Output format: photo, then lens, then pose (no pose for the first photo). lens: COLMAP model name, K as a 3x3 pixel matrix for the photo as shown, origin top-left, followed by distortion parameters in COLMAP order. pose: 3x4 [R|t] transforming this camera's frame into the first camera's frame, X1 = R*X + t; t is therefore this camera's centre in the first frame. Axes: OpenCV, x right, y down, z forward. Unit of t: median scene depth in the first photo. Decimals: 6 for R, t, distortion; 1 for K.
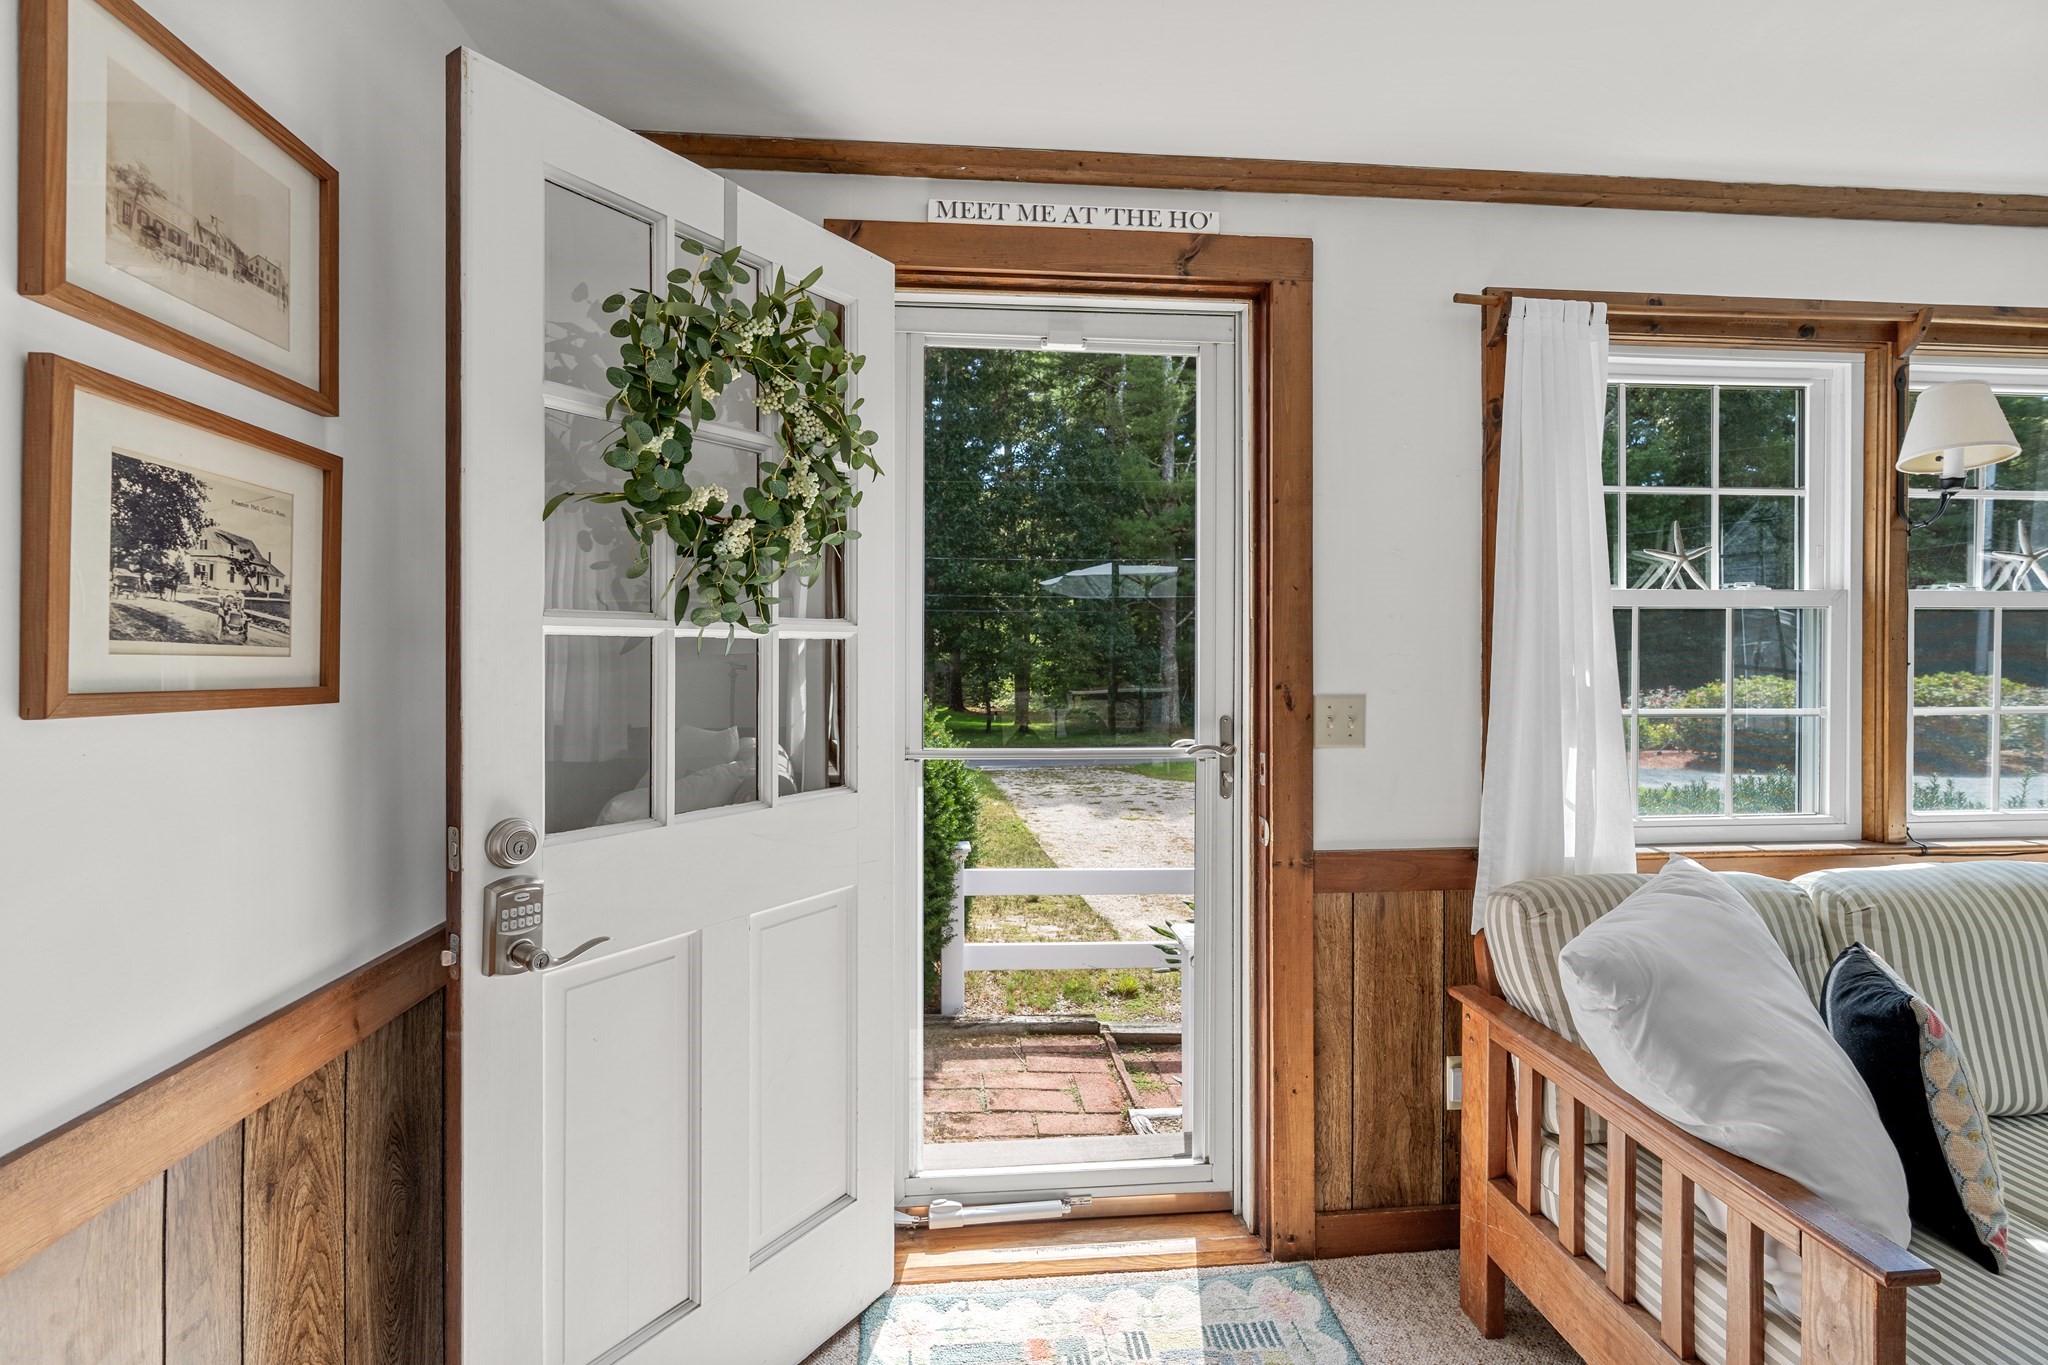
lens RADIAL K [[929.9, 0, 1025.0], [0, 929.9, 656.3], [0, 0, 1]] dist [-0.007765, 0.003076]
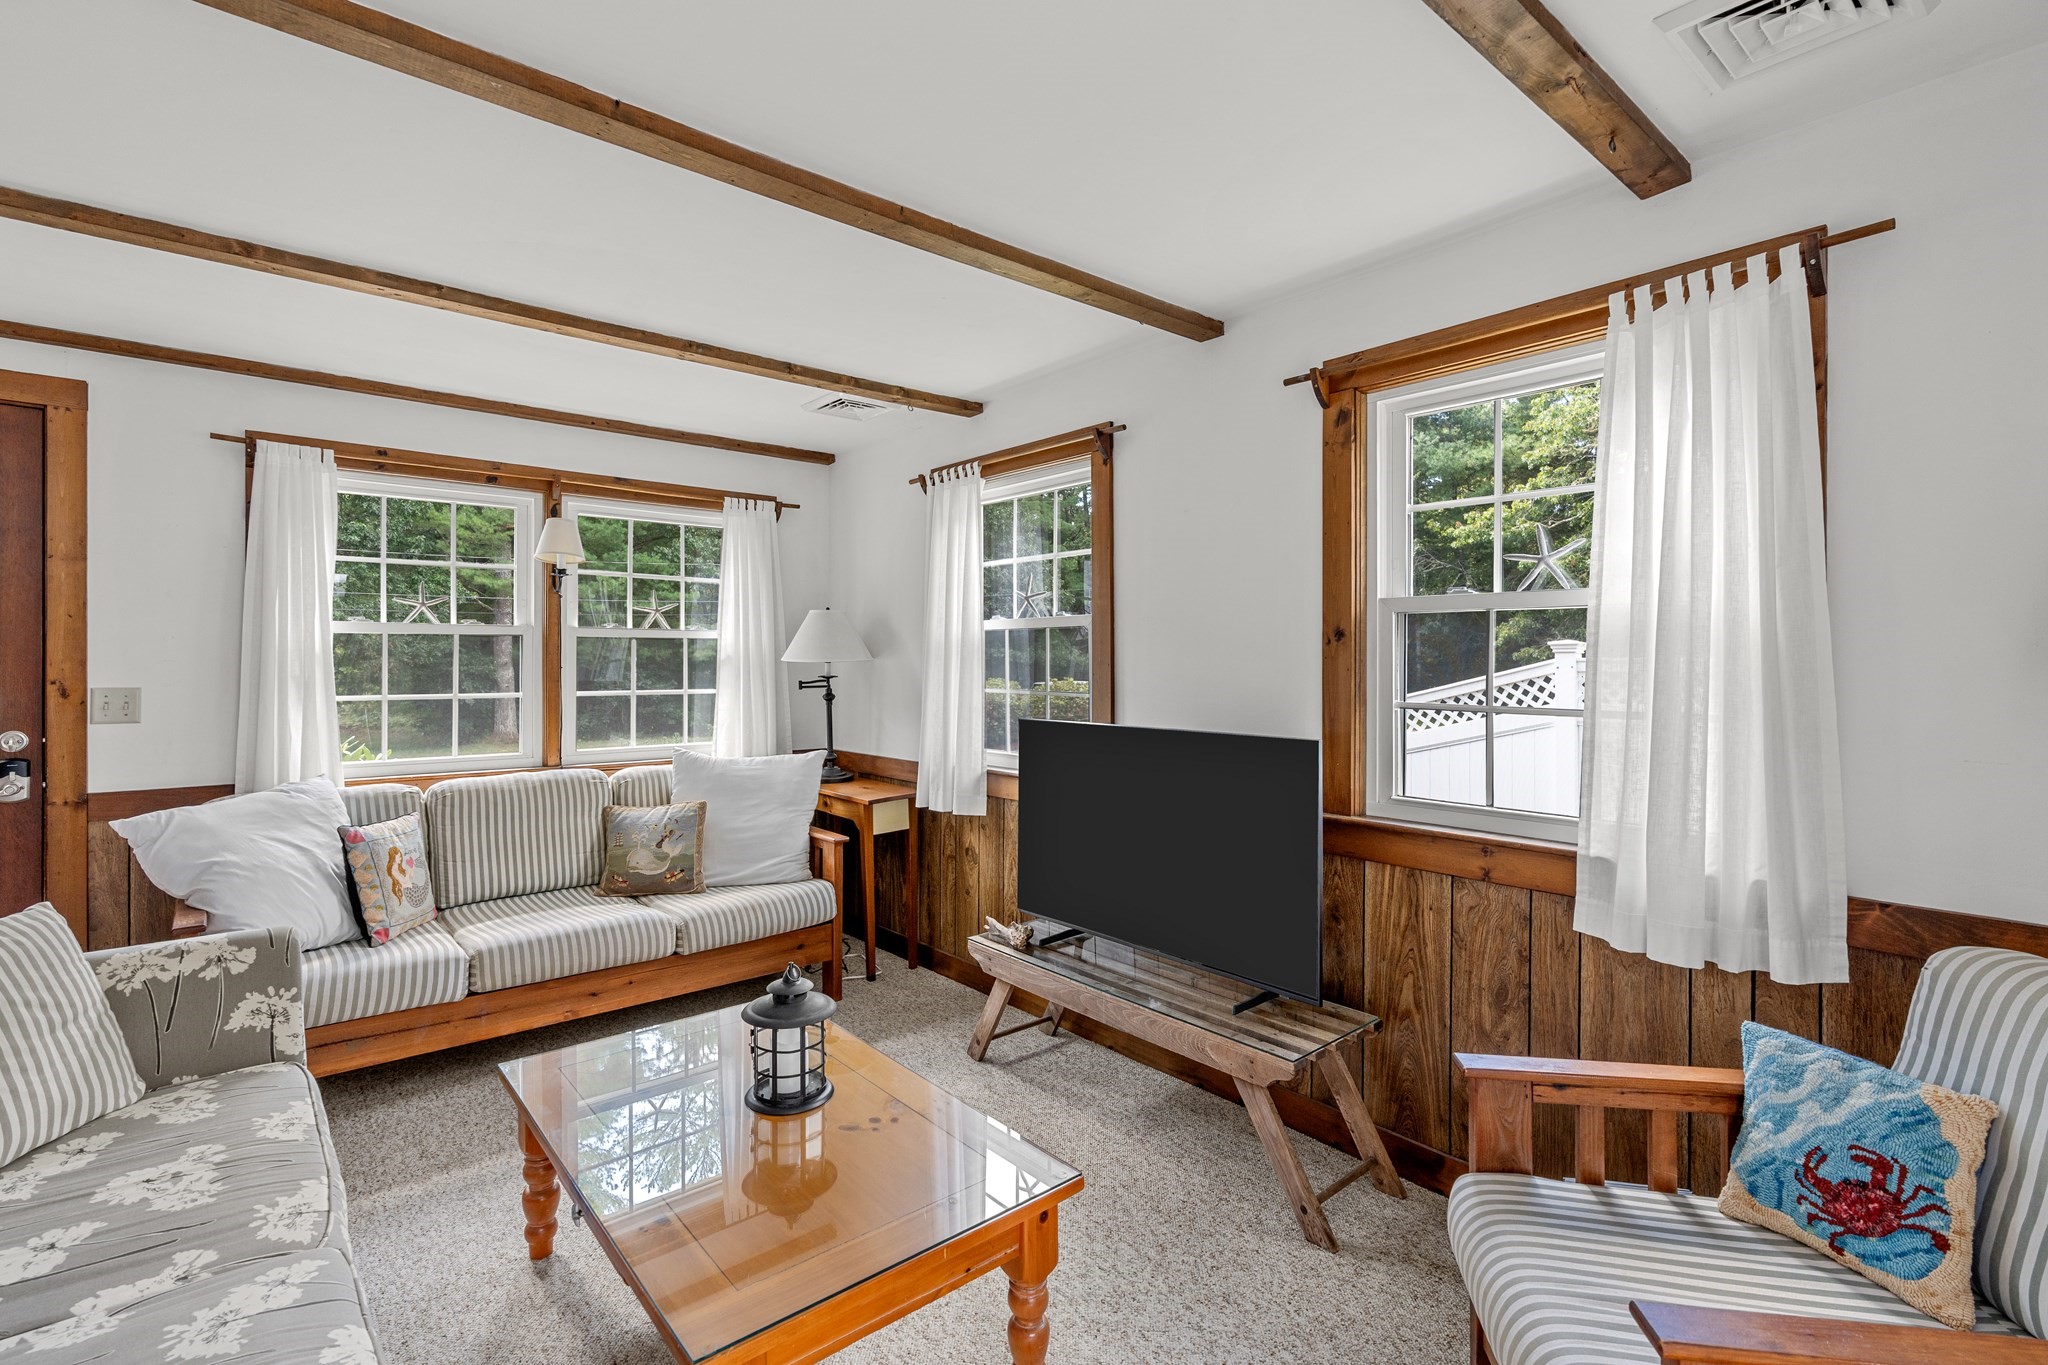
lens RADIAL K [[929.9, 0, 1009.0], [0, 929.9, 669.7], [0, 0, 1]] dist [-0.007765, 0.003076]
pose [[0.820908, -0.001210, 0.571059, 0.673759], [-0.001796, 0.999987, 0.004700, 0.001211], [-0.571058, -0.004884, 0.820895, -1.060755]]
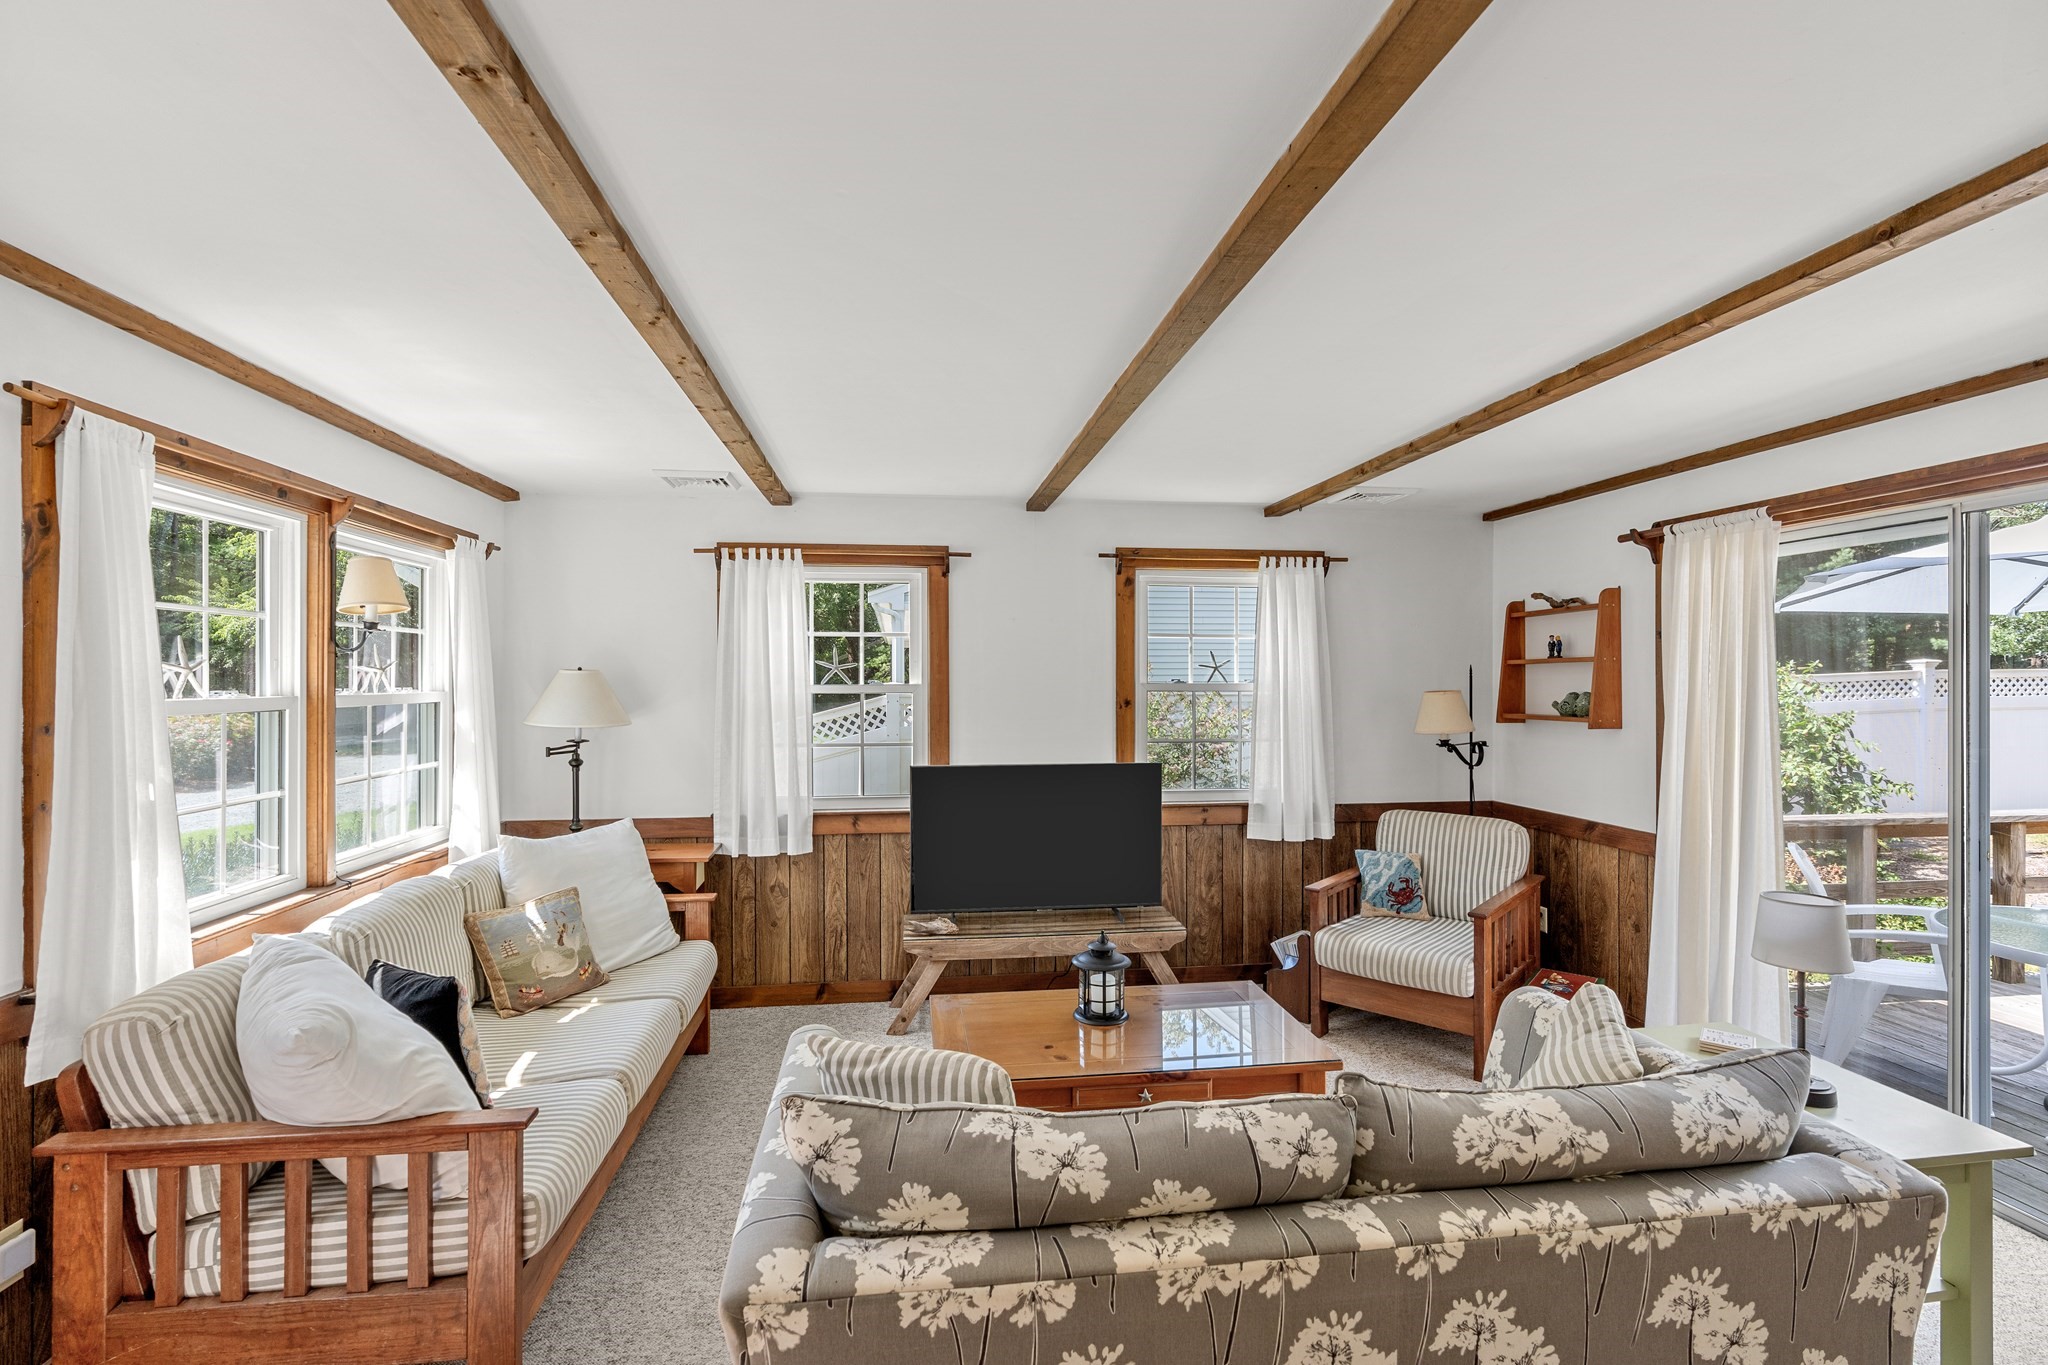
lens RADIAL K [[929.9, 0, 1010.7], [0, 929.9, 696.3], [0, 0, 1]] dist [-0.007765, 0.003076]
pose [[-0.033366, -0.016712, 0.999303, -0.465889], [0.005610, 0.999841, 0.016908, -0.096133], [-0.999427, 0.006171, -0.033267, 0.062140]]
